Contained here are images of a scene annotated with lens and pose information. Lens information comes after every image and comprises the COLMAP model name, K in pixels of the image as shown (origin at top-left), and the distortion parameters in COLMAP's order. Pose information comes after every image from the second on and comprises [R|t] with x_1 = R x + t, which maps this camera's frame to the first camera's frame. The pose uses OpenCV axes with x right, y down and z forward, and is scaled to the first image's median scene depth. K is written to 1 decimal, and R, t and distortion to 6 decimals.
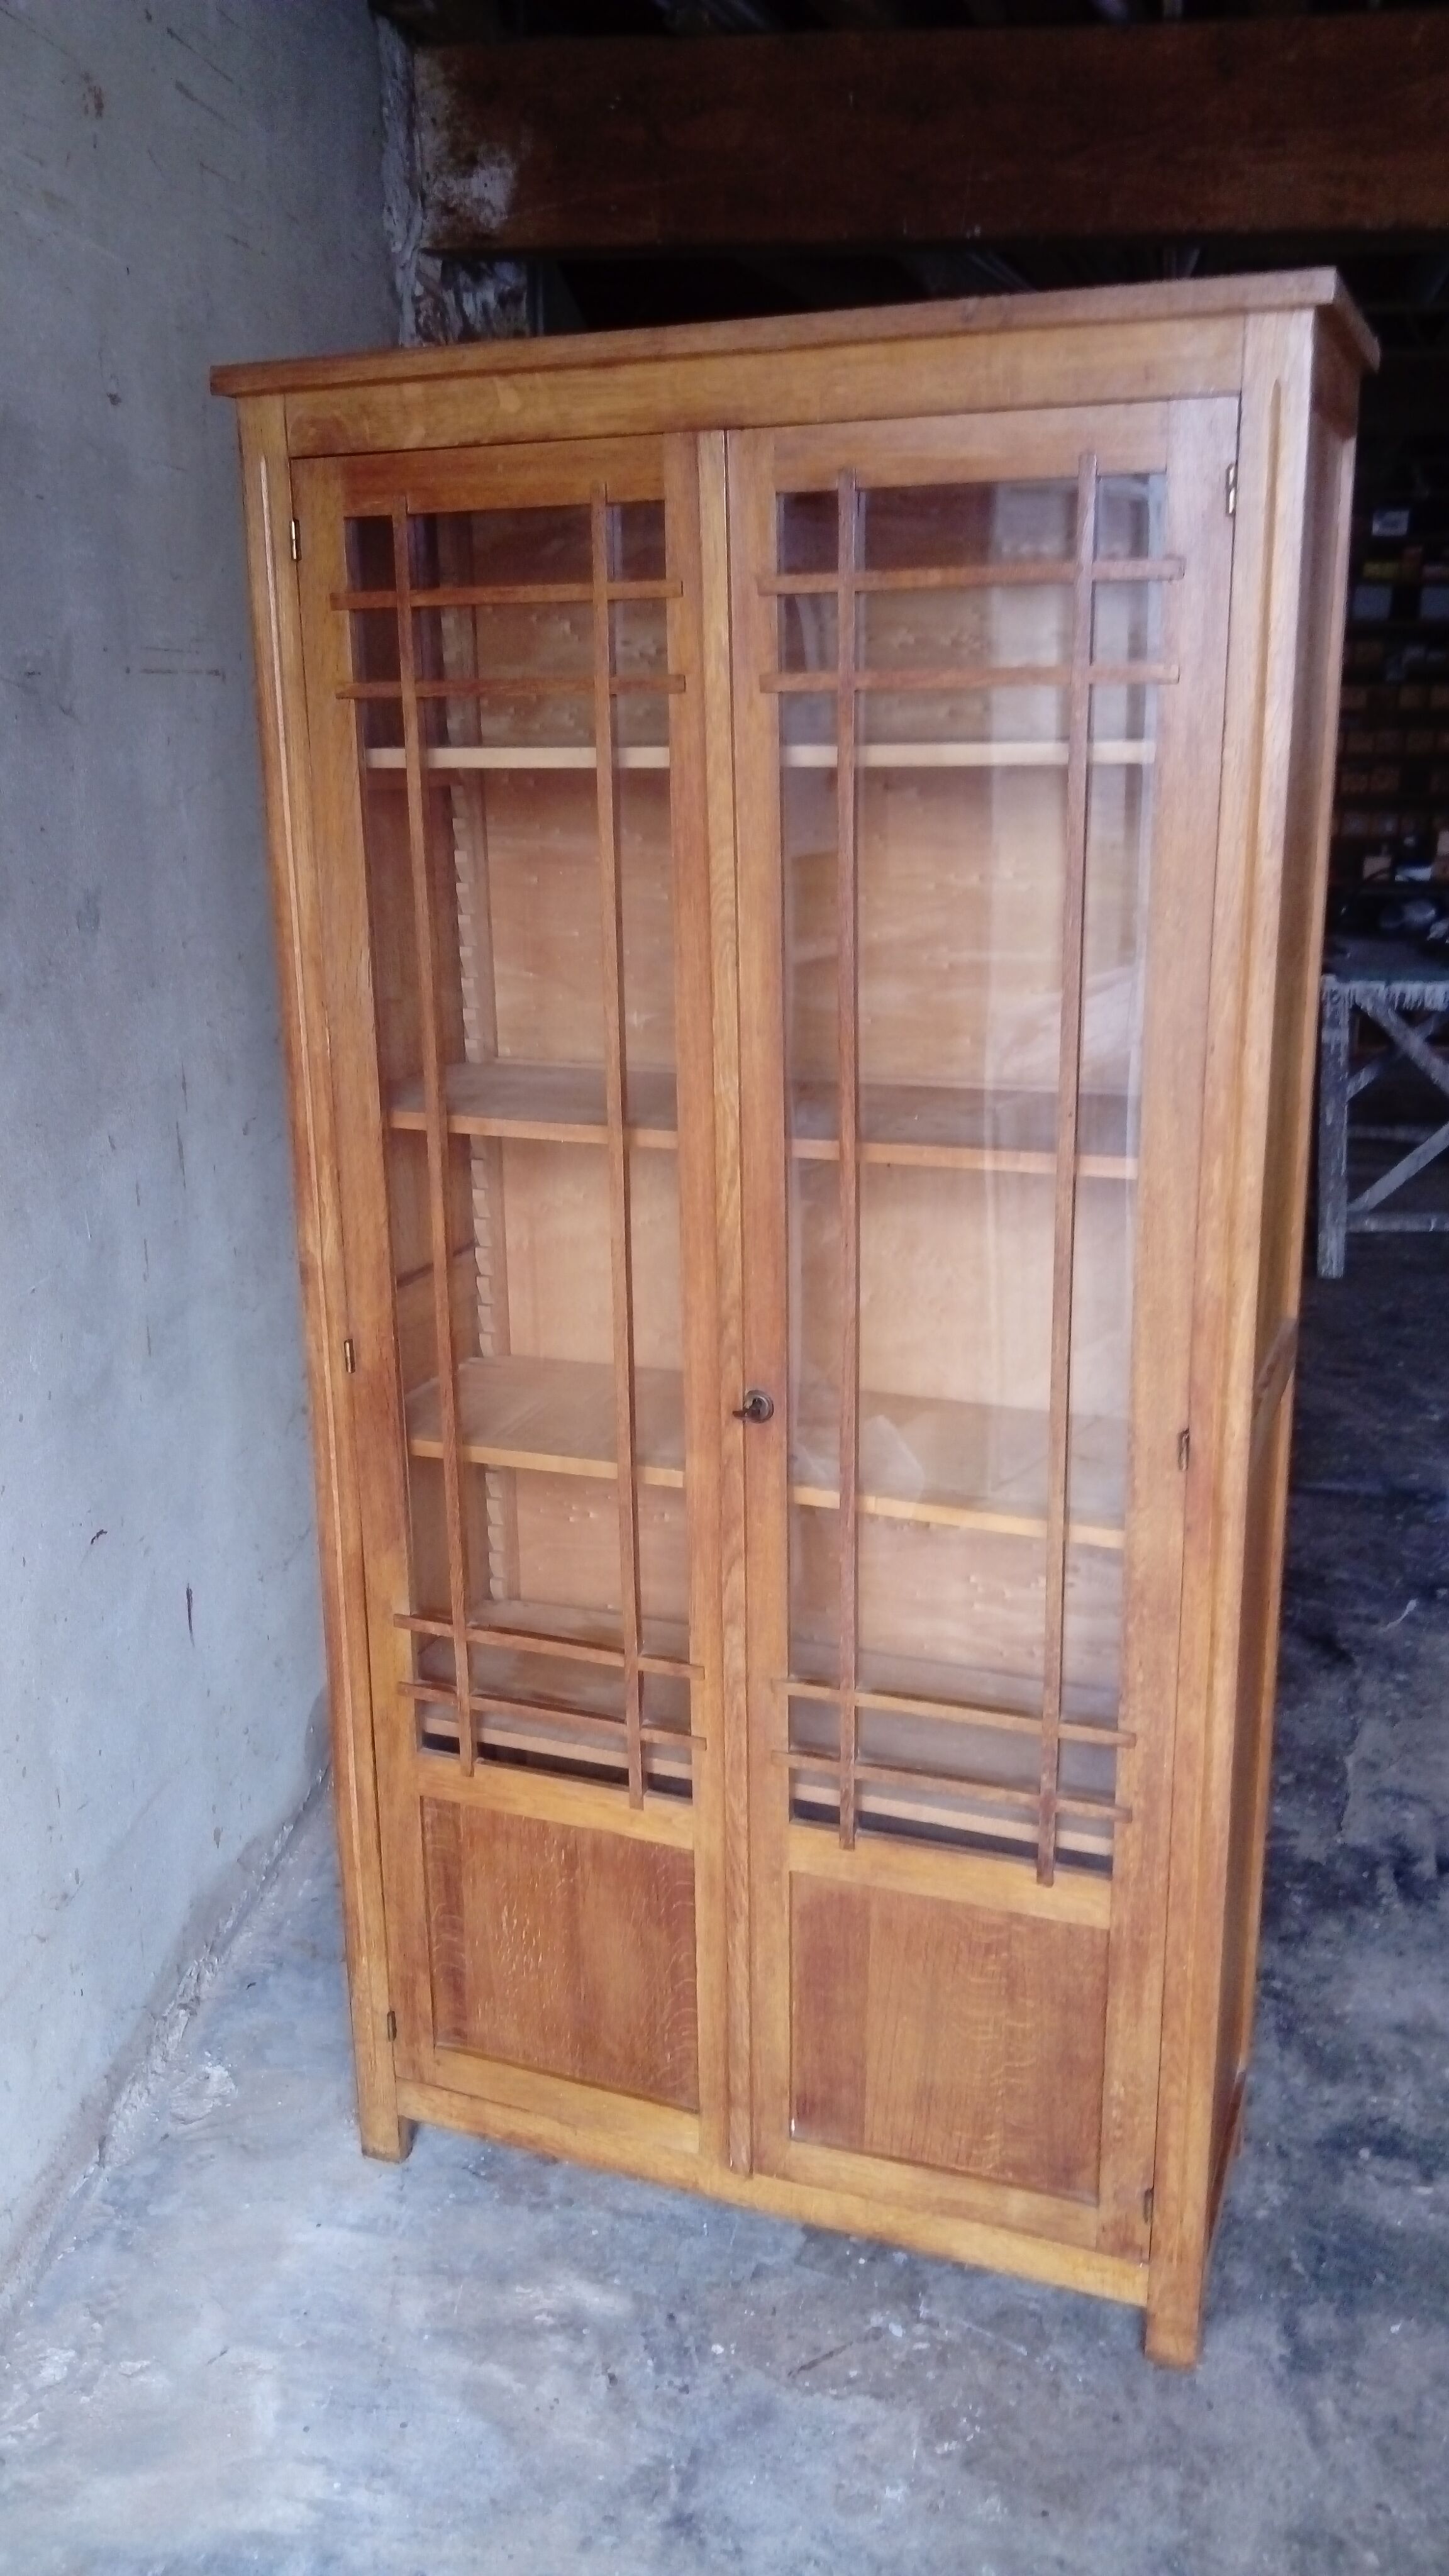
lens RADIAL K [[2081.9, 0, 721.8], [0, 2081.9, 1275.6], [0, 0, 1]] dist [-0.039200, 0.017353]
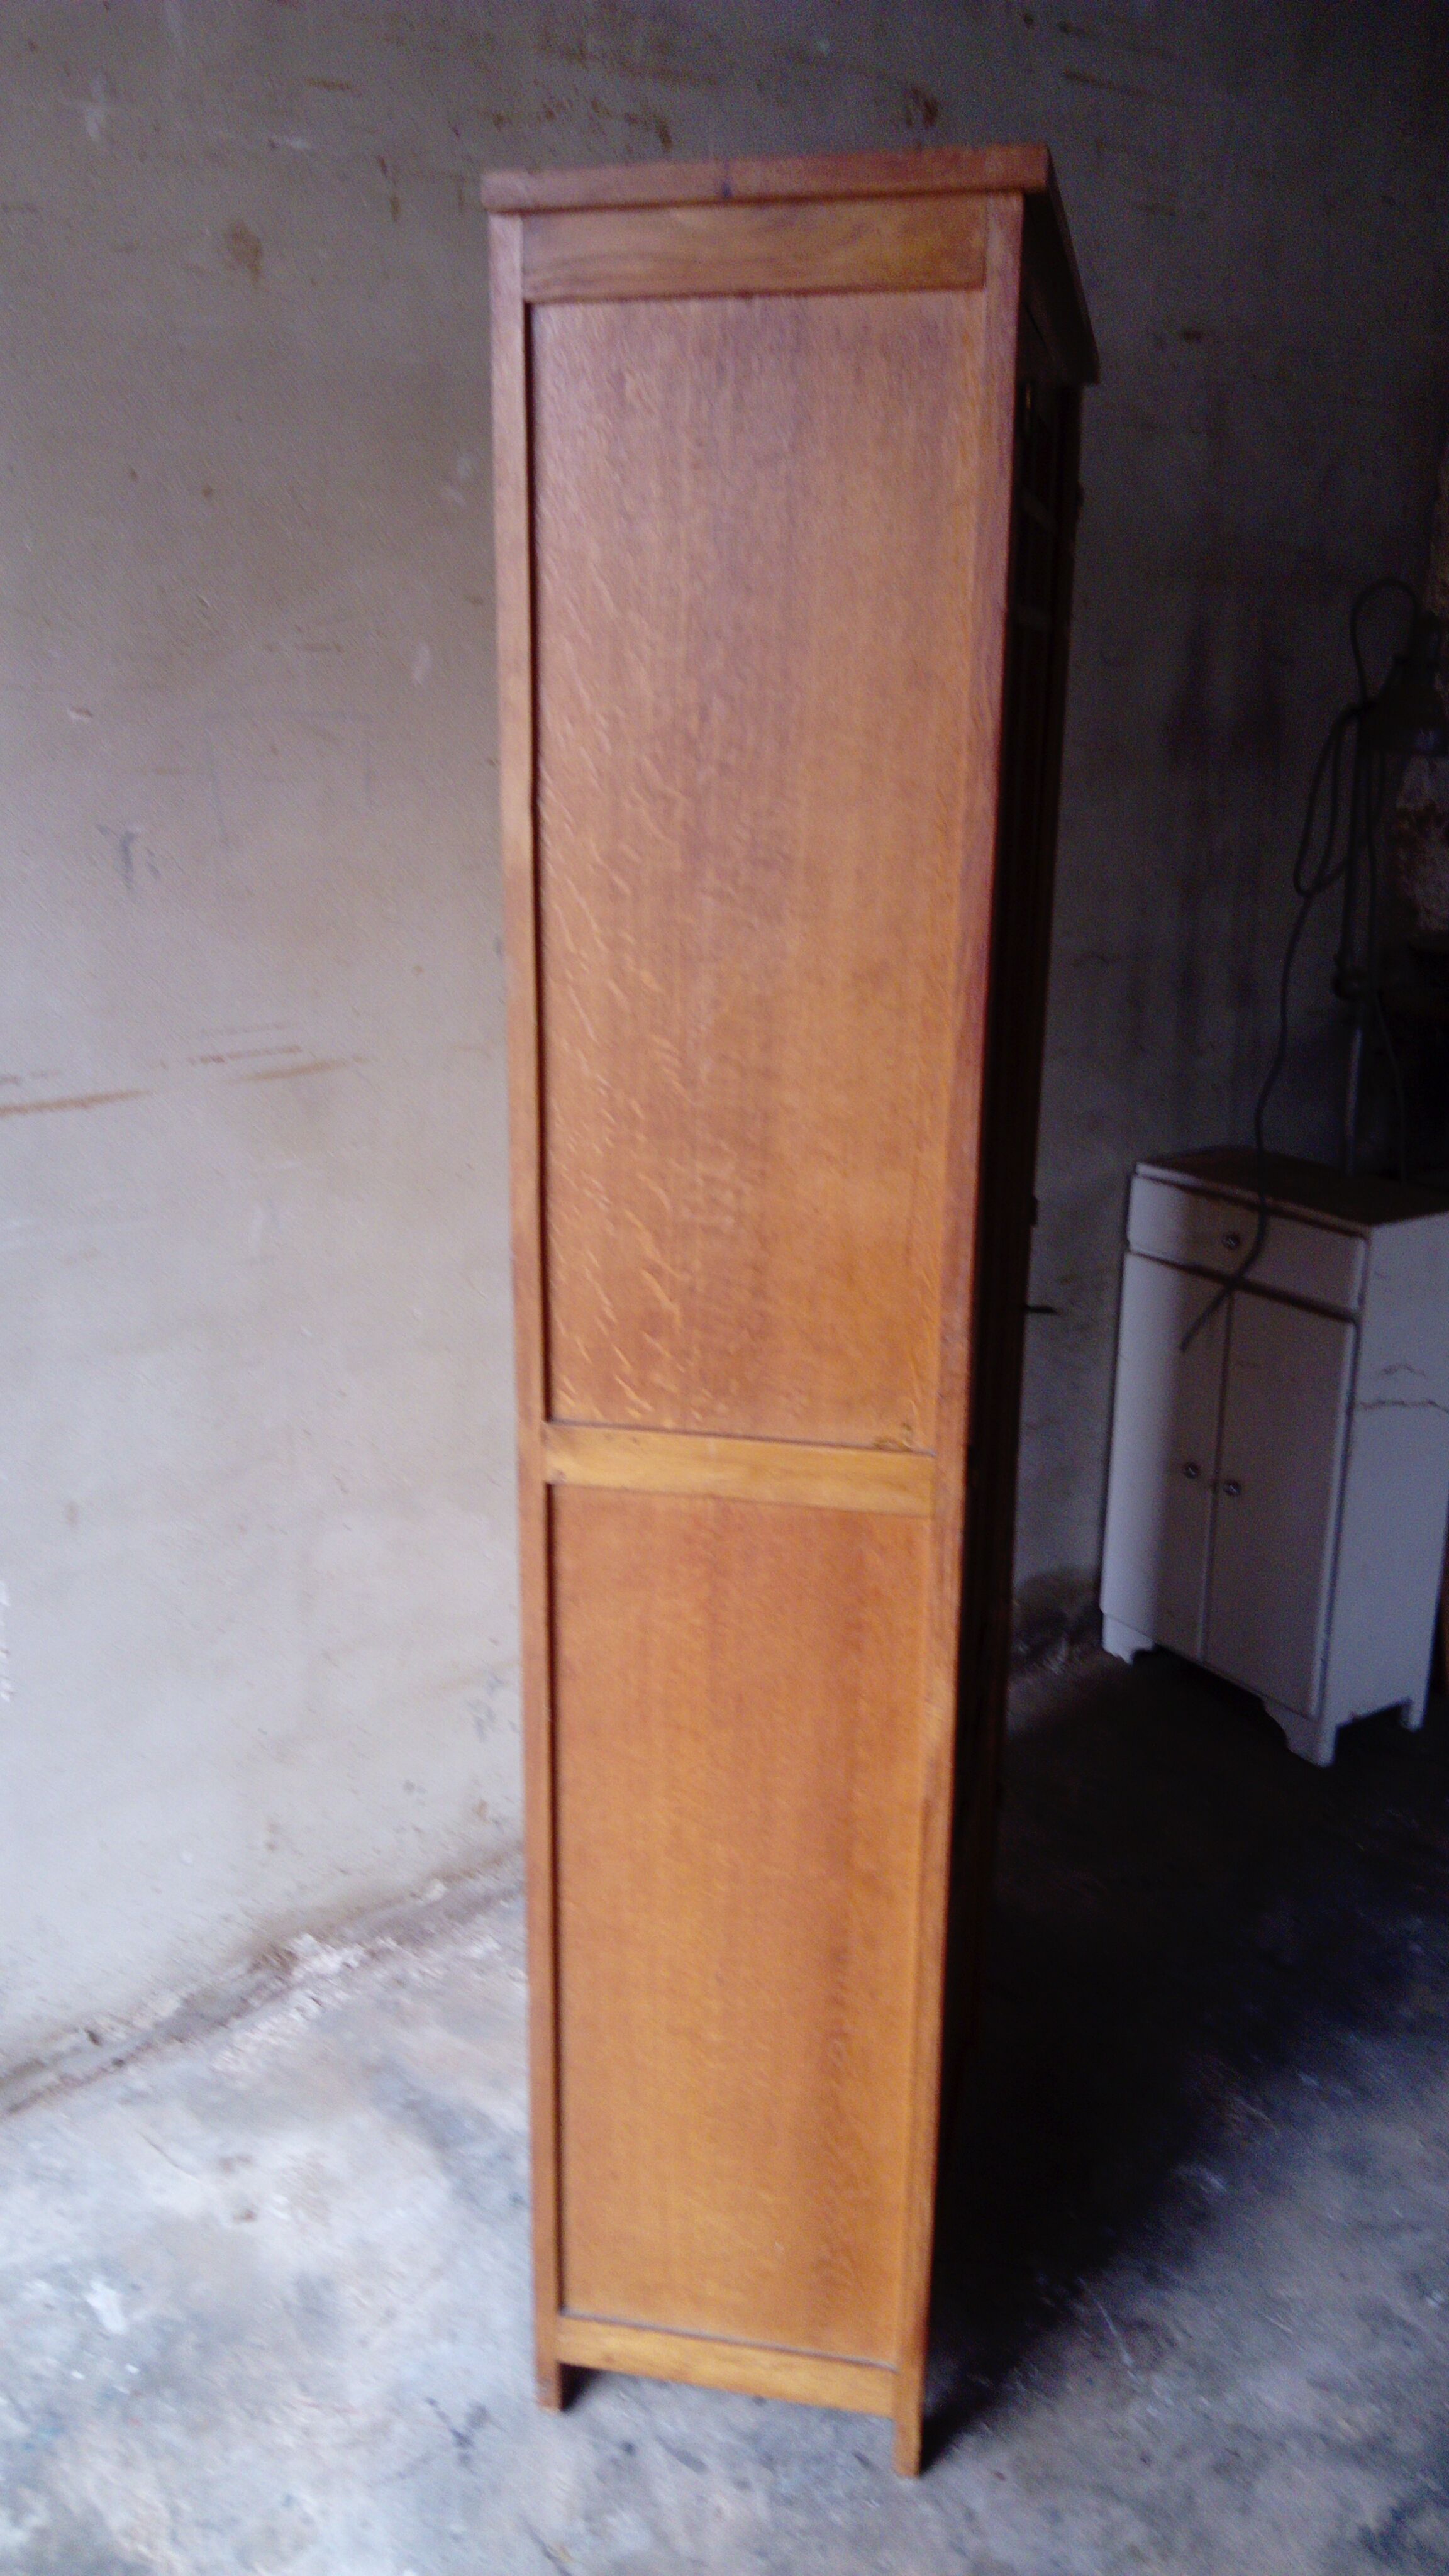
lens RADIAL K [[2081.9, 0, 722.9], [0, 2081.9, 1289.6], [0, 0, 1]] dist [-0.039200, 0.017353]
pose [[0.720783, 0.228620, -0.654373, 0.509459], [-0.205626, 0.972071, 0.113120, -0.042968], [0.661959, 0.053021, 0.747663, 0.107963]]
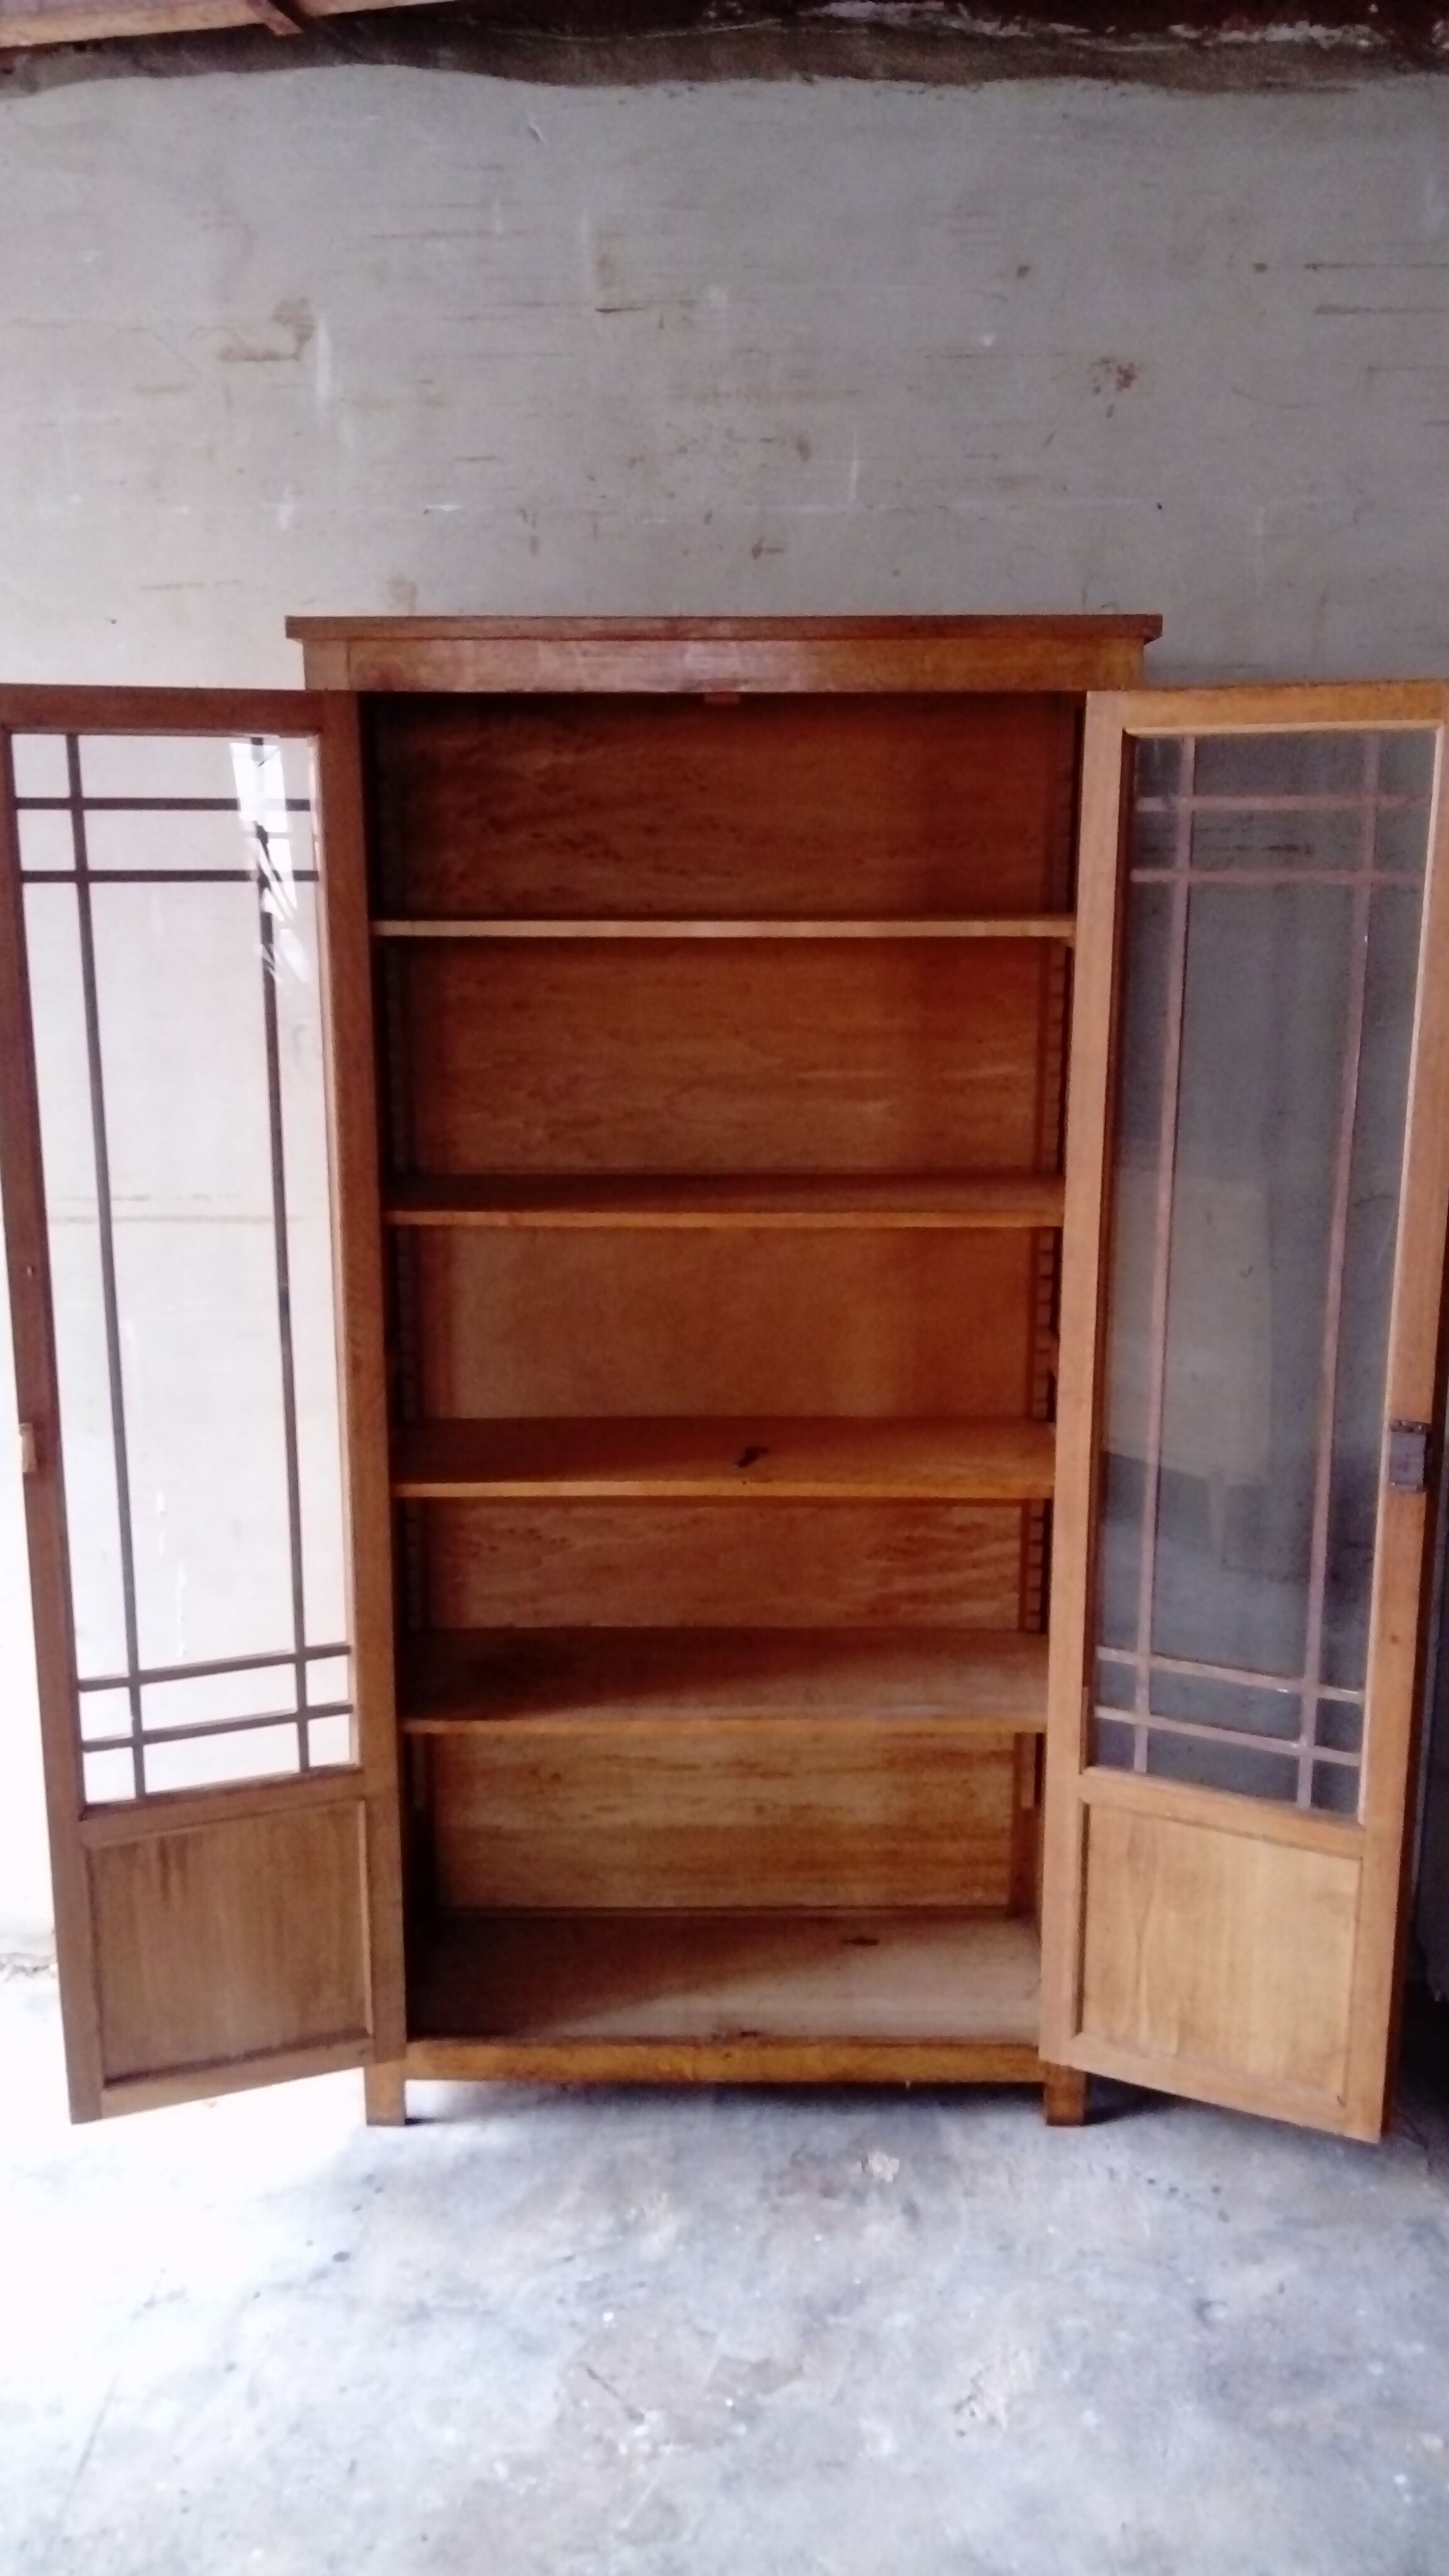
lens RADIAL K [[2120.9, 0, 717.1], [0, 2120.9, 1305.1], [0, 0, 1]] dist [0.008155, -0.005756]
pose [[0.114784, 0.223599, -0.967899, 0.973190], [-0.265718, 0.945746, 0.186969, -0.232964], [0.957193, 0.235727, 0.167971, 0.698719]]
